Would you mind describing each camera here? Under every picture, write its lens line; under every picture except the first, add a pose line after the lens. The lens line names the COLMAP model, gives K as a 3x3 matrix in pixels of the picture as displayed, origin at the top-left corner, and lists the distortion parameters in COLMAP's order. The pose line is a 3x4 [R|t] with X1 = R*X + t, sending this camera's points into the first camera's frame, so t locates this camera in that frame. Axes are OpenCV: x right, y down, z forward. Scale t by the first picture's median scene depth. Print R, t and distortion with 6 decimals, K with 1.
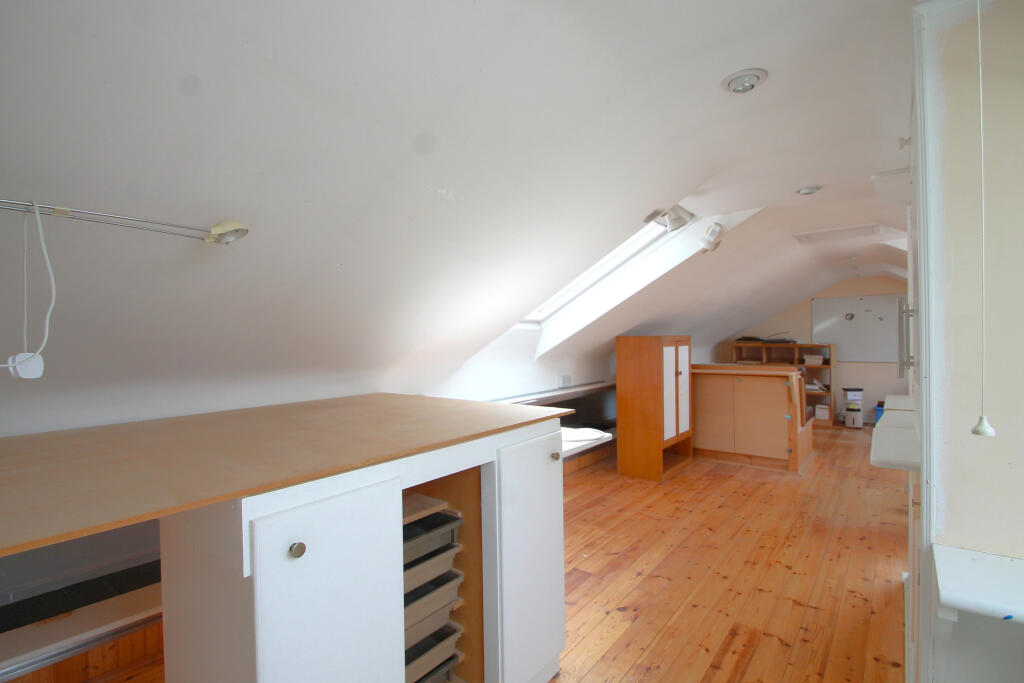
lens RADIAL K [[493.7, 0, 506.4], [0, 493.7, 340.0], [0, 0, 1]] dist [0.003346, -0.000234]
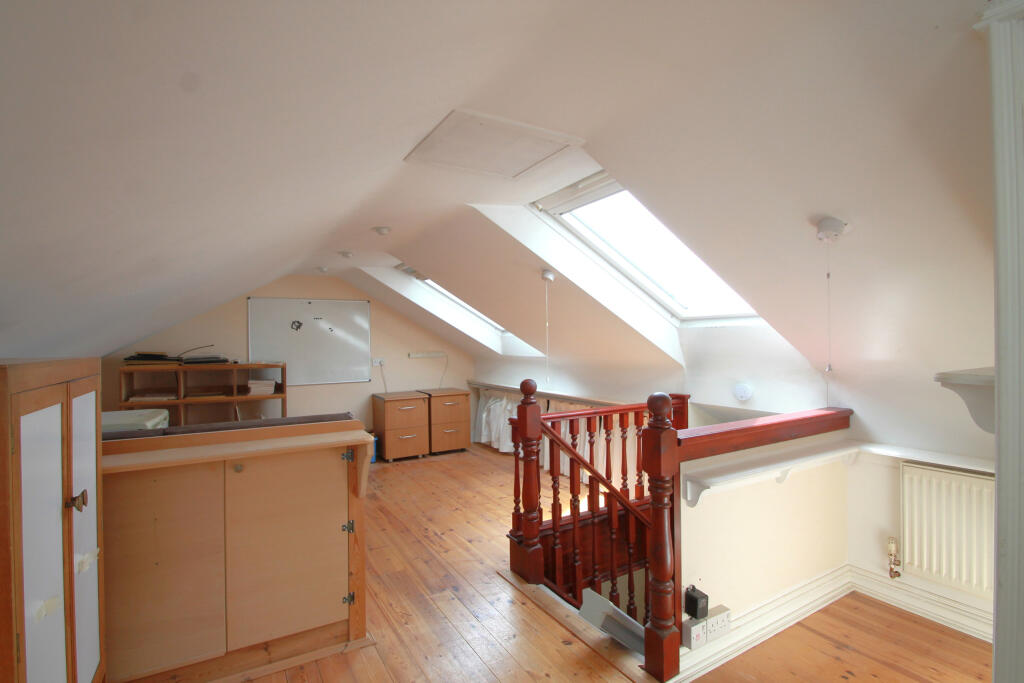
lens RADIAL K [[493.7, 0, 506.4], [0, 493.7, 340.0], [0, 0, 1]] dist [0.003346, -0.000234]
pose [[0.367392, 0.012696, 0.929980, 0.117687], [0.009992, 0.999795, -0.017597, -0.008431], [-0.930013, 0.015757, 0.367190, 0.435624]]
